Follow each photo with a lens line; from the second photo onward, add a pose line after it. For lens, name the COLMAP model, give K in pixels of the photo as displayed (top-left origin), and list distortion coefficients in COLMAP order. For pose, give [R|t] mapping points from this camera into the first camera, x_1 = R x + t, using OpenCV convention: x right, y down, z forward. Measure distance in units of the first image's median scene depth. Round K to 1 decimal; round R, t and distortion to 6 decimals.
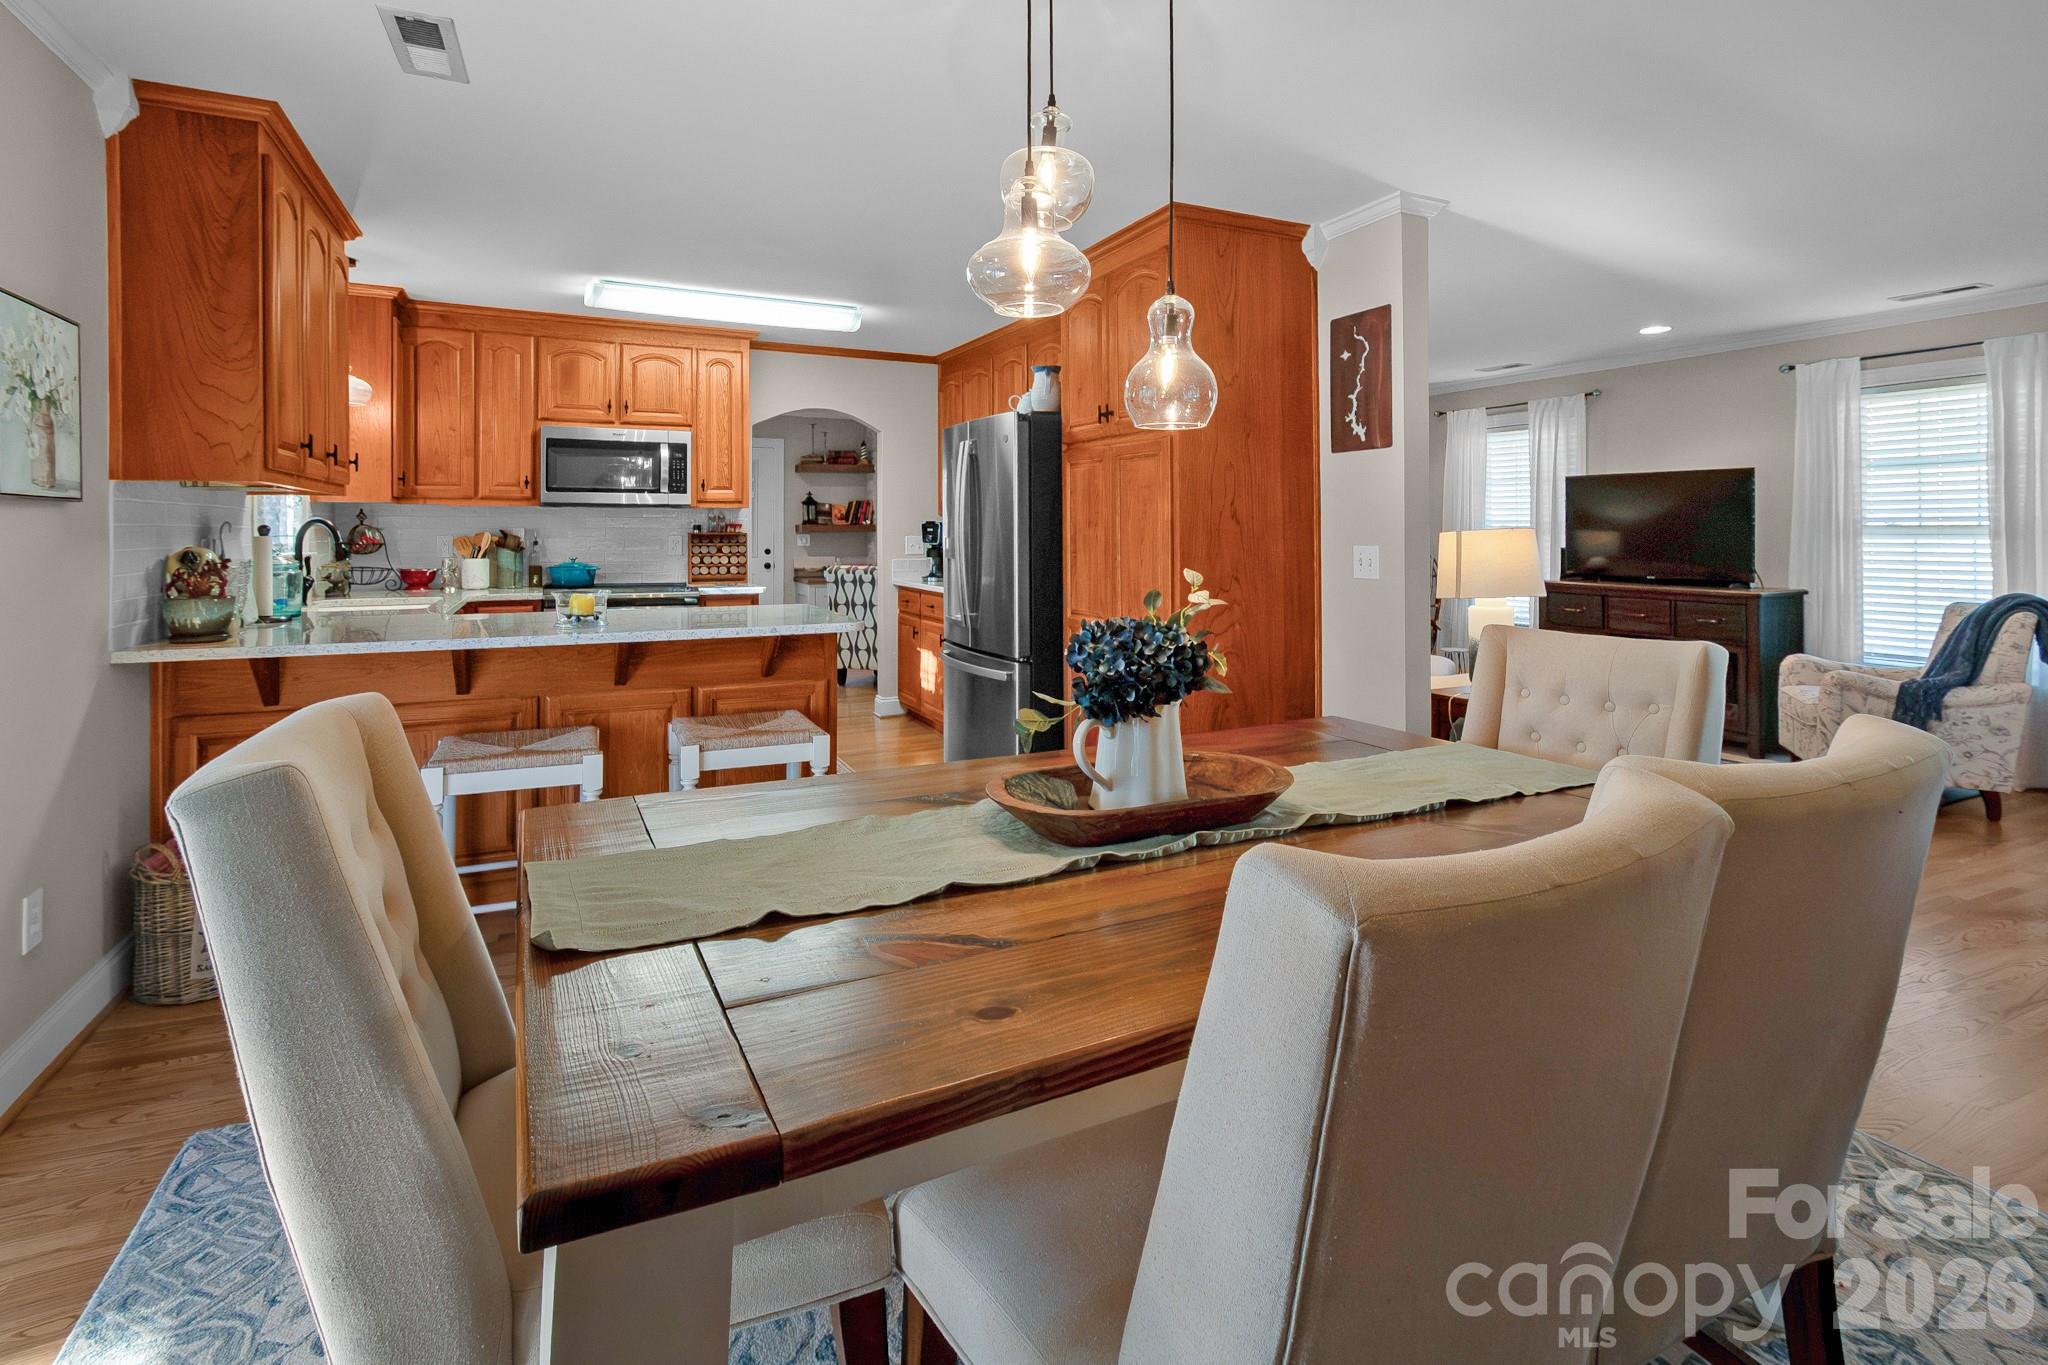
lens RADIAL K [[973.5, 0, 1034.1], [0, 973.5, 524.9], [0, 0, 1]] dist [0.006660, -0.002657]
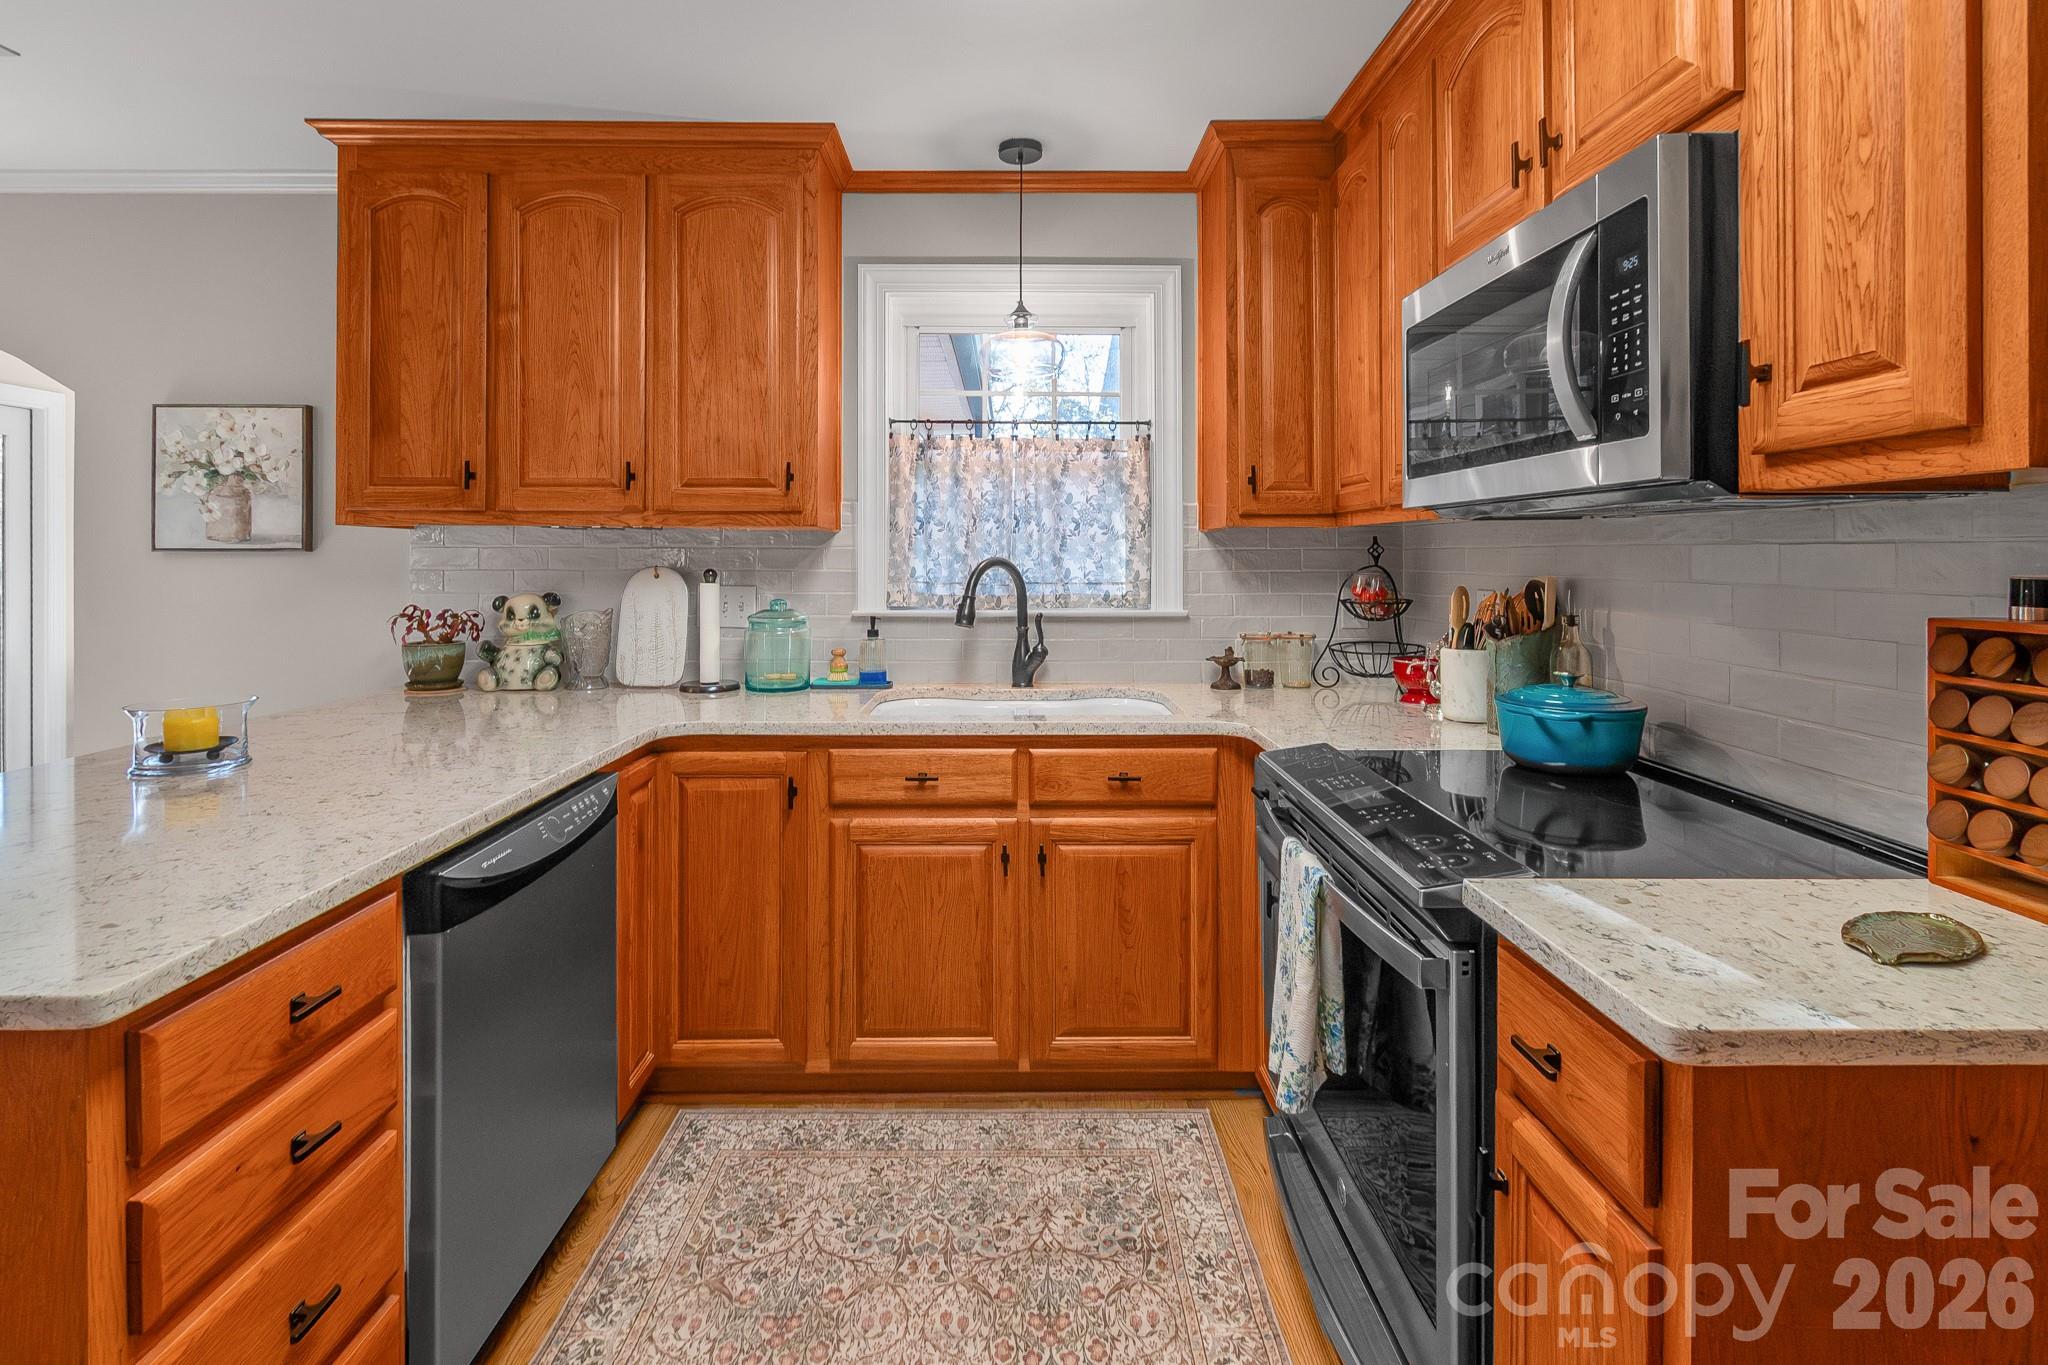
lens RADIAL K [[936.7, 0, 1024.0], [0, 936.7, 559.1], [0, 0, 1]] dist [0.007322, -0.004052]
pose [[-0.423302, 0.005842, -0.905970, -0.127183], [0.003128, 0.999983, 0.004987, -0.007197], [0.905983, -0.000723, -0.423313, 1.011004]]
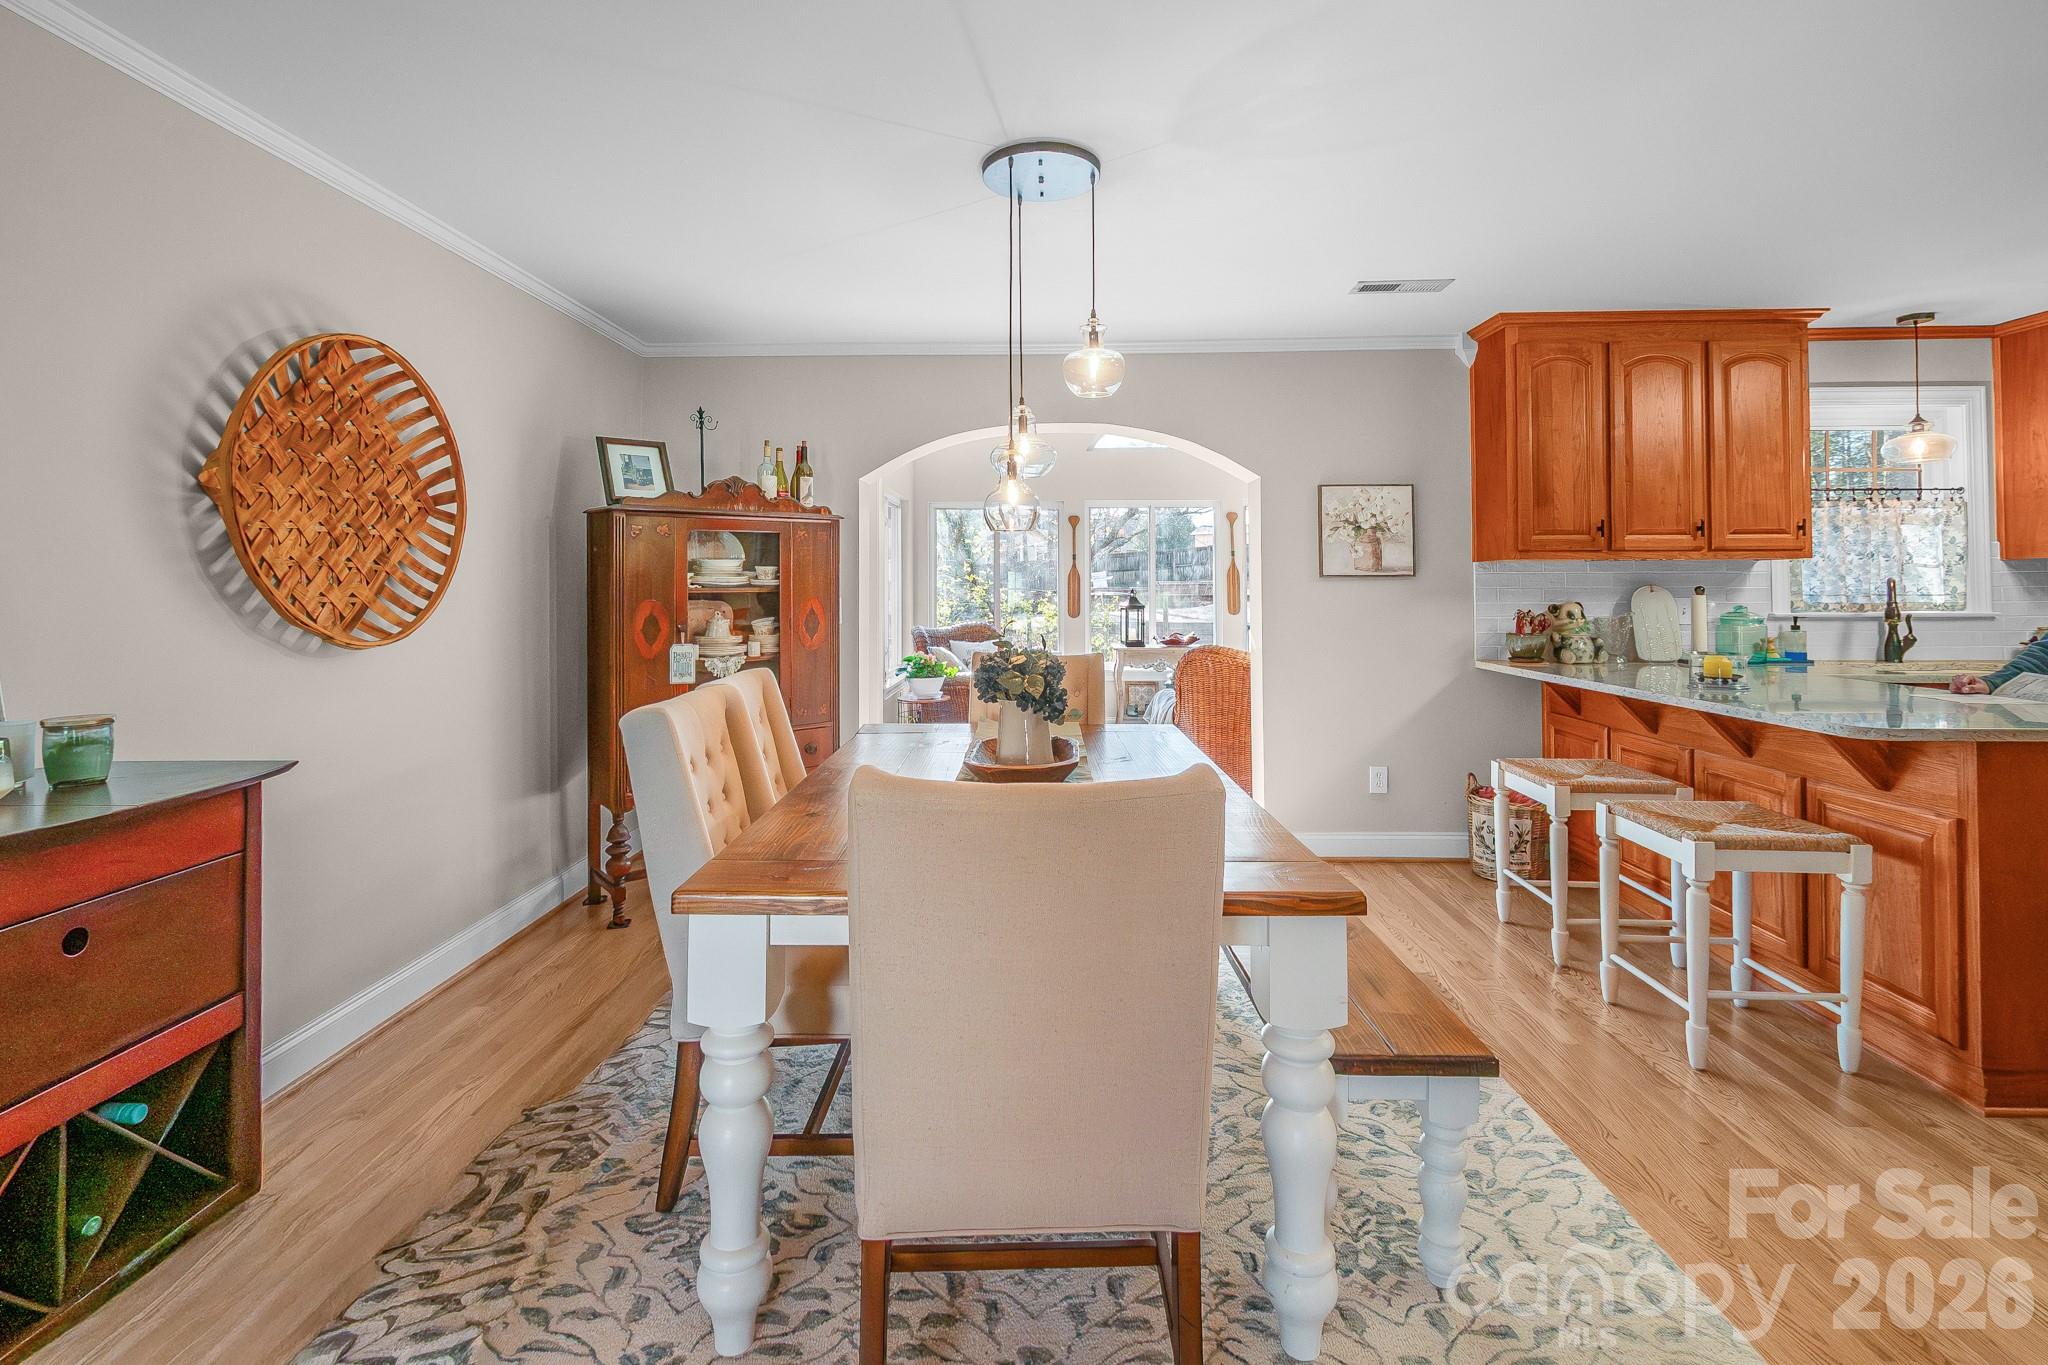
lens RADIAL K [[936.7, 0, 1009.1], [0, 936.7, 571.1], [0, 0, 1]] dist [0.007322, -0.004052]
pose [[-0.461808, -0.014944, -0.886854, 0.445044], [0.008808, 0.999732, -0.021432, -0.000908], [0.886936, -0.017709, -0.461553, 0.499719]]
